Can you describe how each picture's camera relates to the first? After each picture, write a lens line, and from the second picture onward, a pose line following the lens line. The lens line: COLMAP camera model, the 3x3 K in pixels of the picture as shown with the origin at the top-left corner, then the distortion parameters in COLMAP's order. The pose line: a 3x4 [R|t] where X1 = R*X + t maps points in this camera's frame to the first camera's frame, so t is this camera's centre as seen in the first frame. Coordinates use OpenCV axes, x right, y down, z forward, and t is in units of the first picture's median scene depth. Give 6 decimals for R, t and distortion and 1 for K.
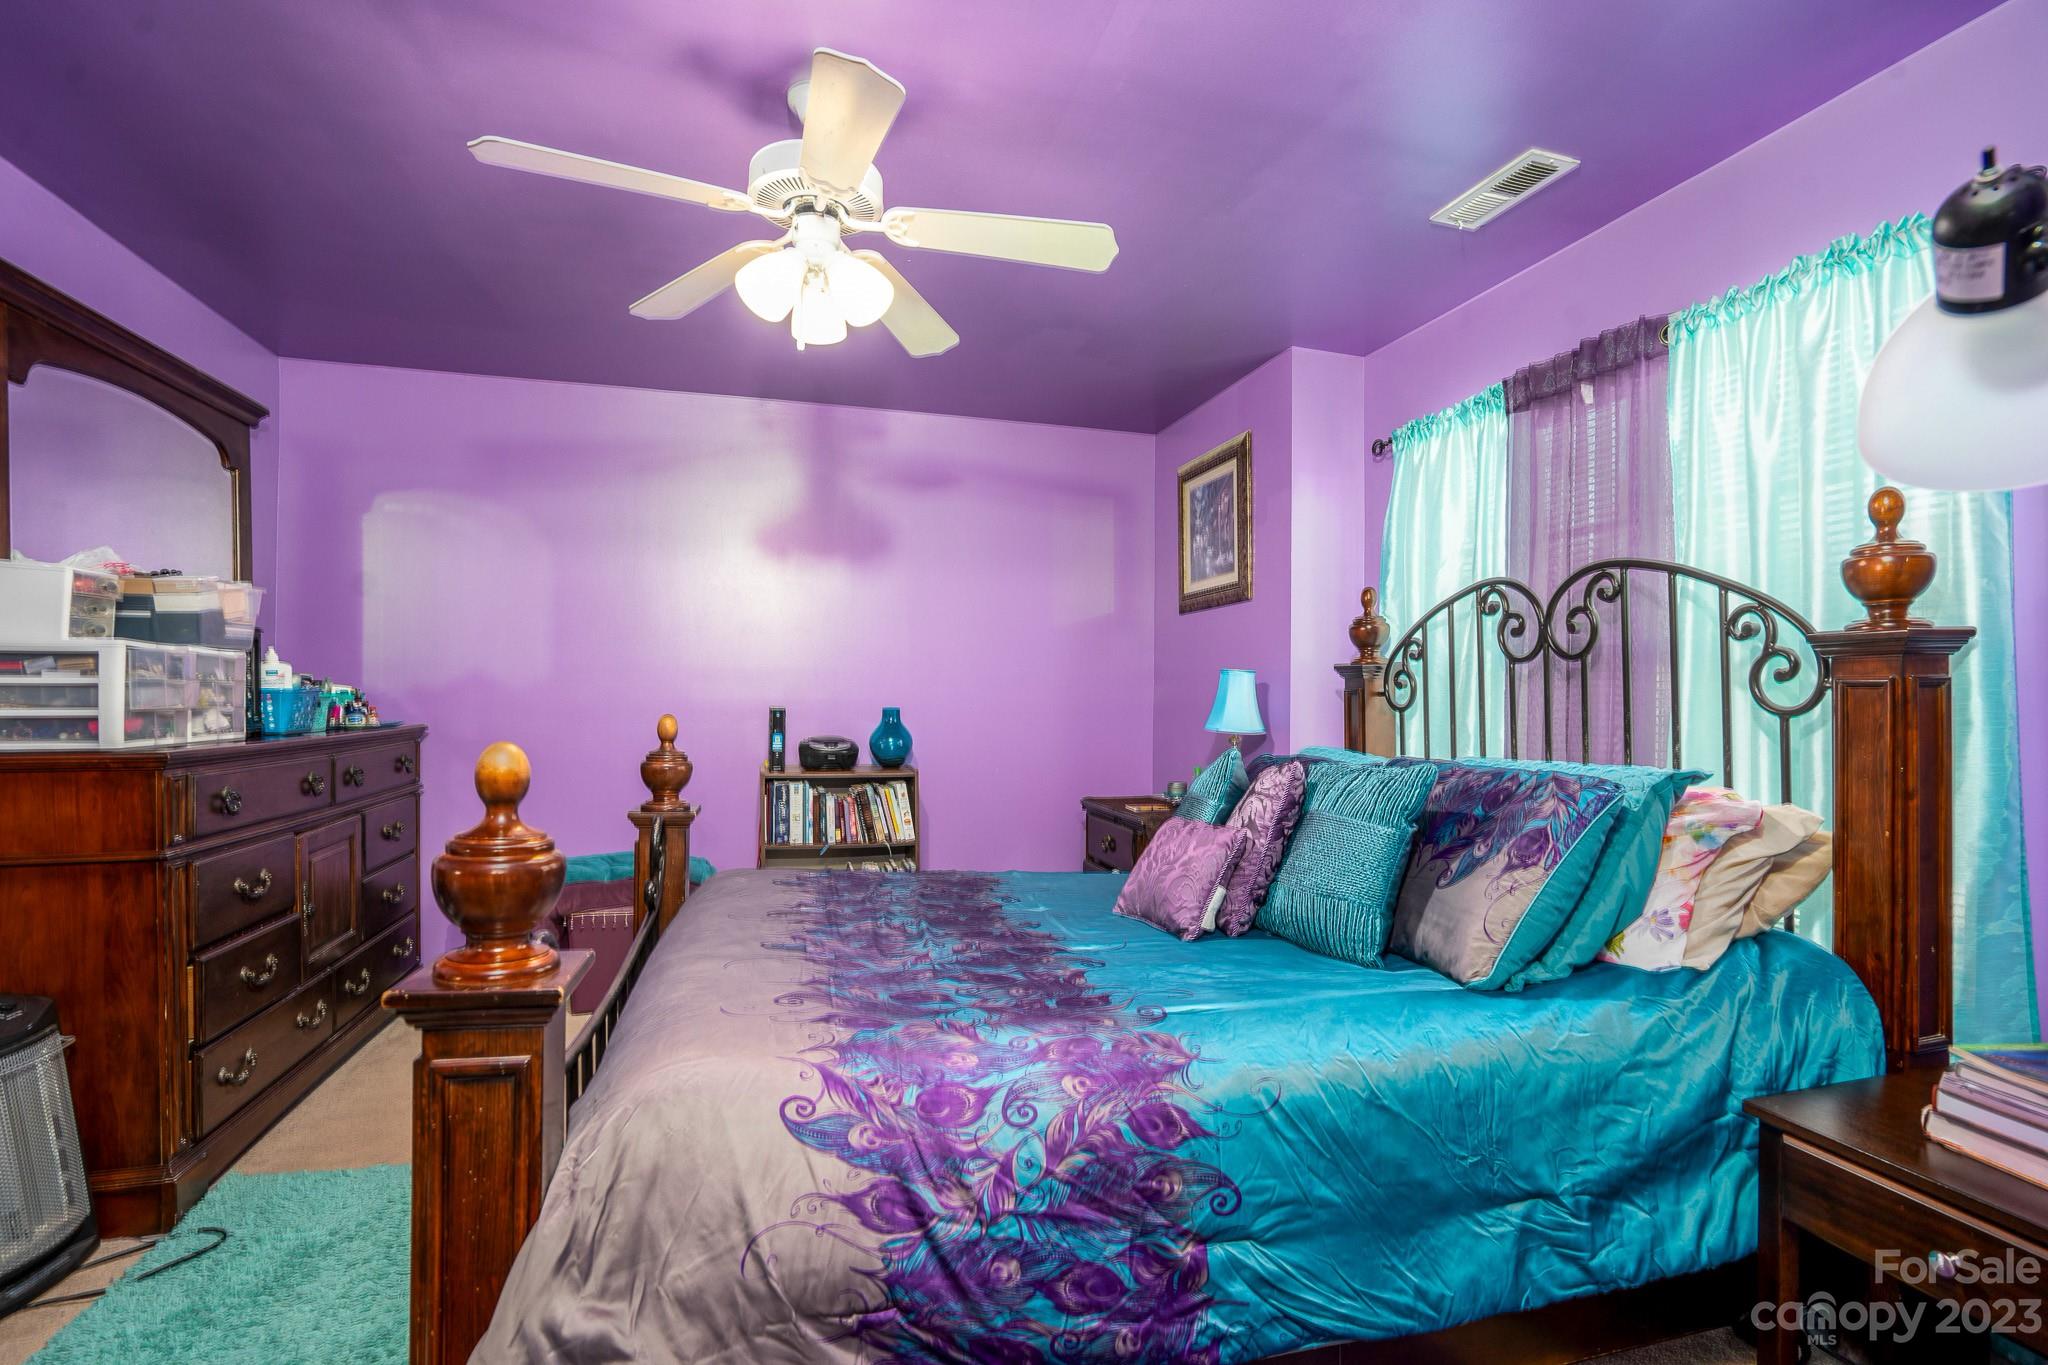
lens RADIAL K [[954.3, 0, 1035.6], [0, 954.3, 680.1], [0, 0, 1]] dist [-0.053863, 0.022554]
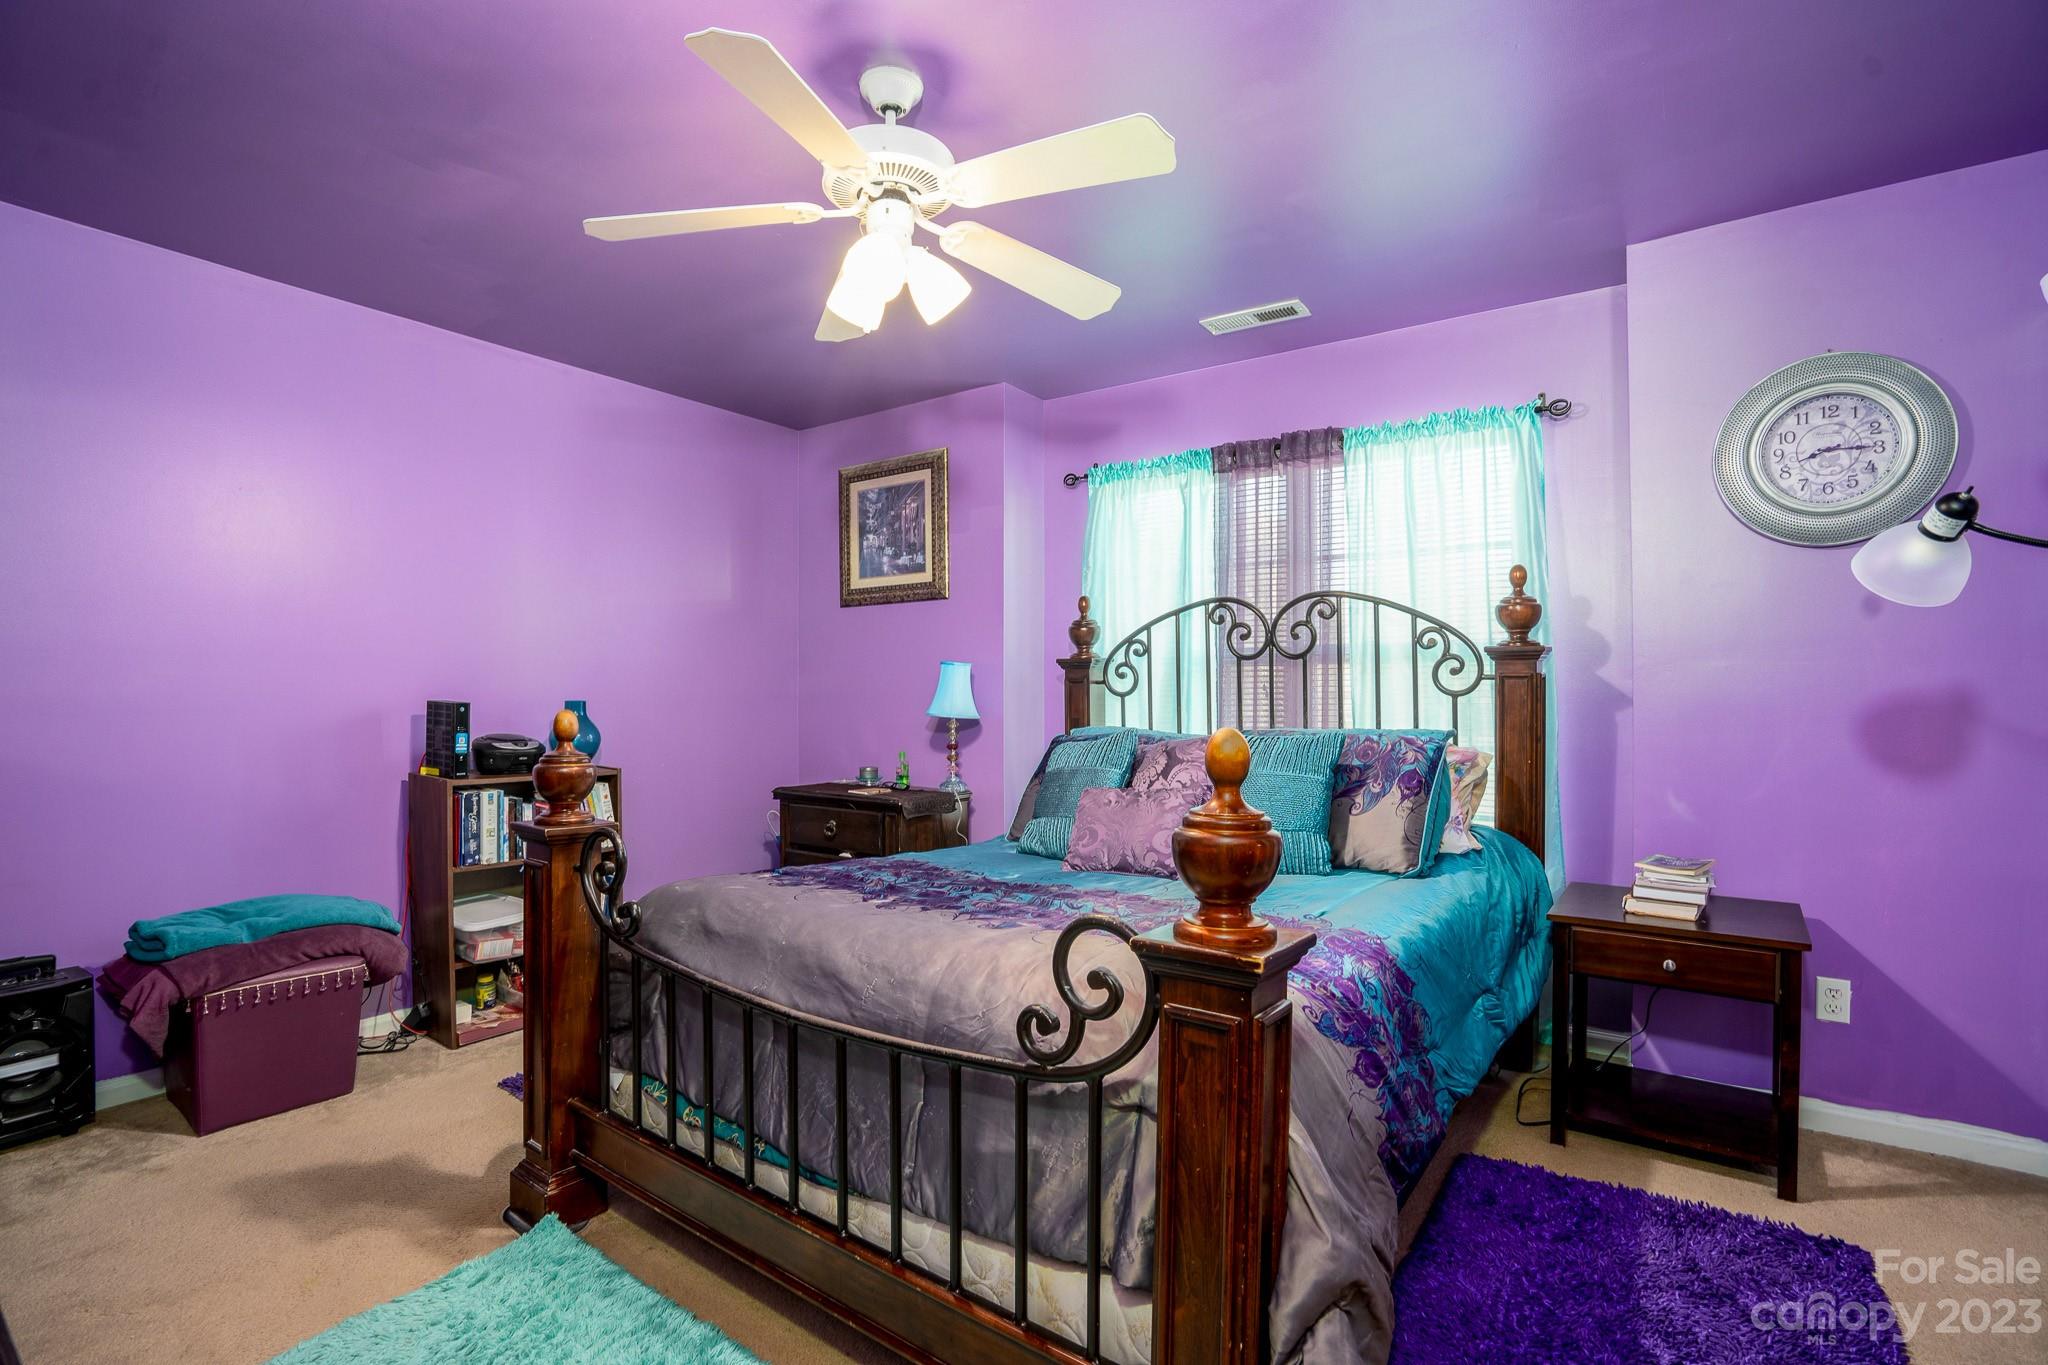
lens RADIAL K [[964.2, 0, 985.3], [0, 964.2, 664.9], [0, 0, 1]] dist [-0.055161, 0.023426]
pose [[0.805571, 0.007929, 0.592447, -0.555929], [-0.005656, 0.999968, -0.005693, -0.001059], [-0.592473, 0.001236, 0.805589, 0.088060]]
